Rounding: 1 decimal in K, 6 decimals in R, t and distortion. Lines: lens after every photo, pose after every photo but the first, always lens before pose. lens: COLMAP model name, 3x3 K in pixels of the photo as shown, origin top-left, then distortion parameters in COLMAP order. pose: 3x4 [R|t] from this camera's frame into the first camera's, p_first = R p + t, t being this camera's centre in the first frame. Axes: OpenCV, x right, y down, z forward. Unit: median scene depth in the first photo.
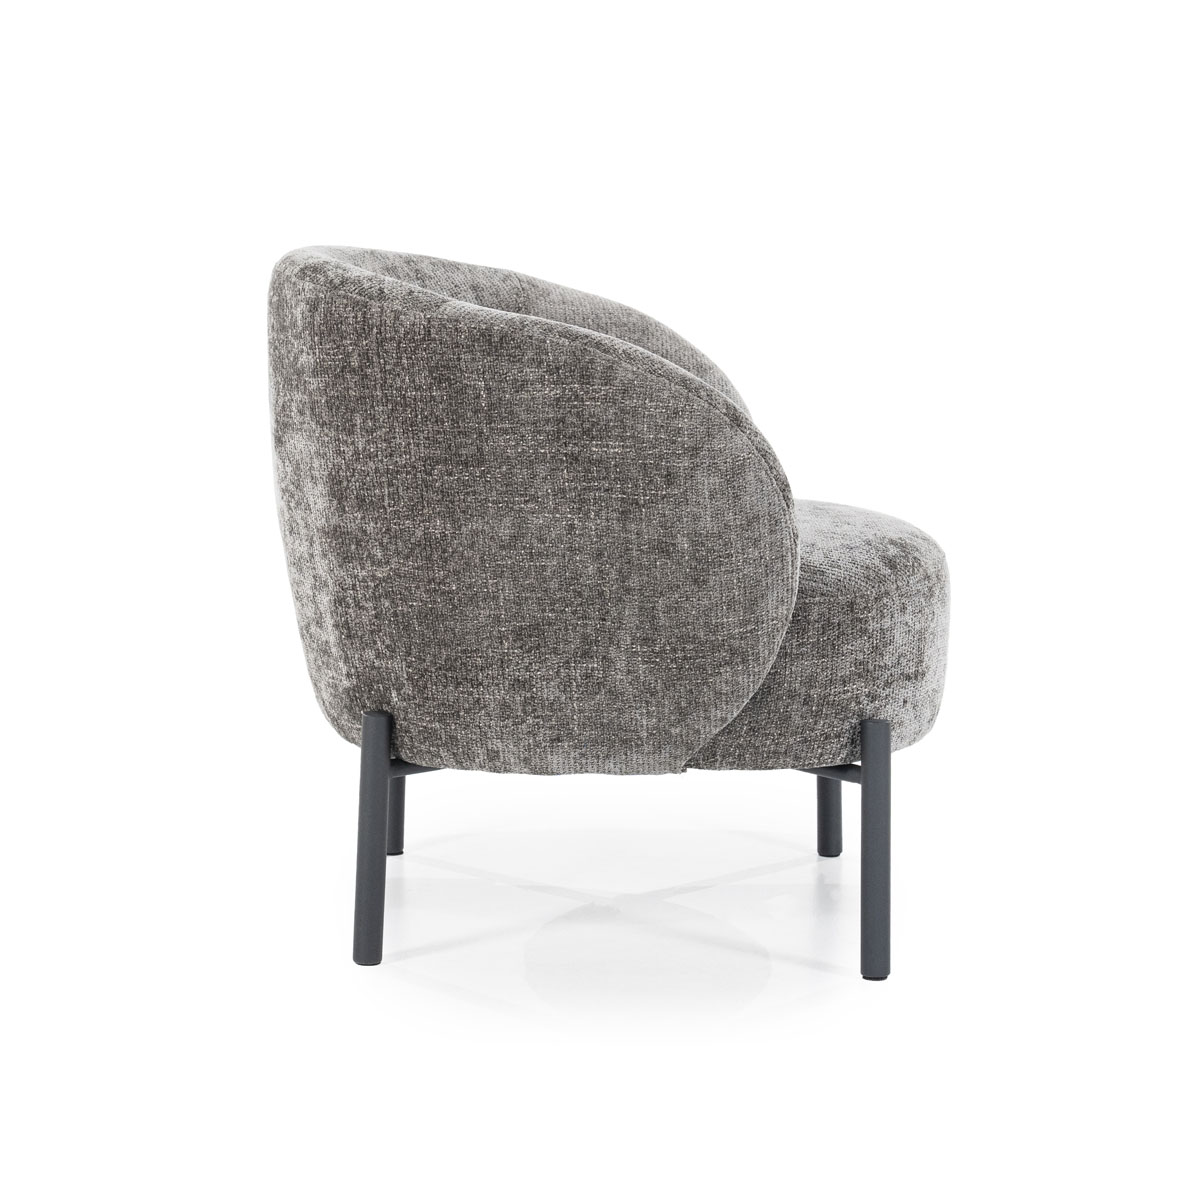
lens RADIAL K [[3393.4, 0, 600.0], [0, 3393.4, 600.0], [0, 0, 1]] dist [0.392237, -0.852106]
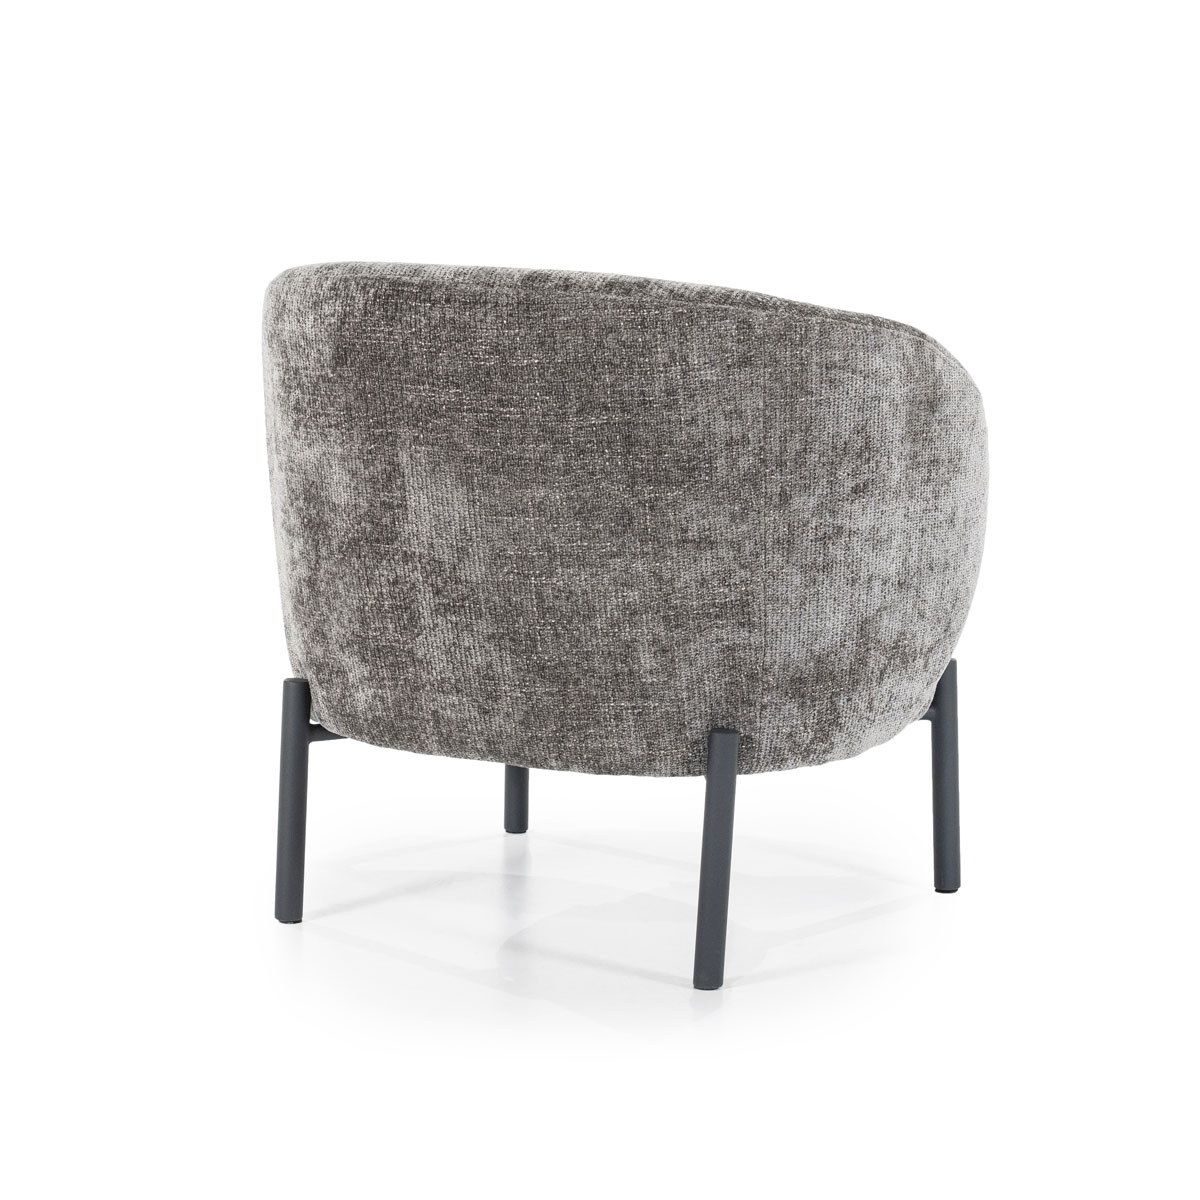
lens RADIAL K [[3393.4, 0, 600.0], [0, 3393.4, 600.0], [0, 0, 1]] dist [0.392237, -0.852106]
pose [[0.499290, -0.139363, 0.855153, -0.947187], [0.124481, 0.988278, 0.088379, -0.098220], [-0.857446, 0.062324, 0.510785, 0.544405]]
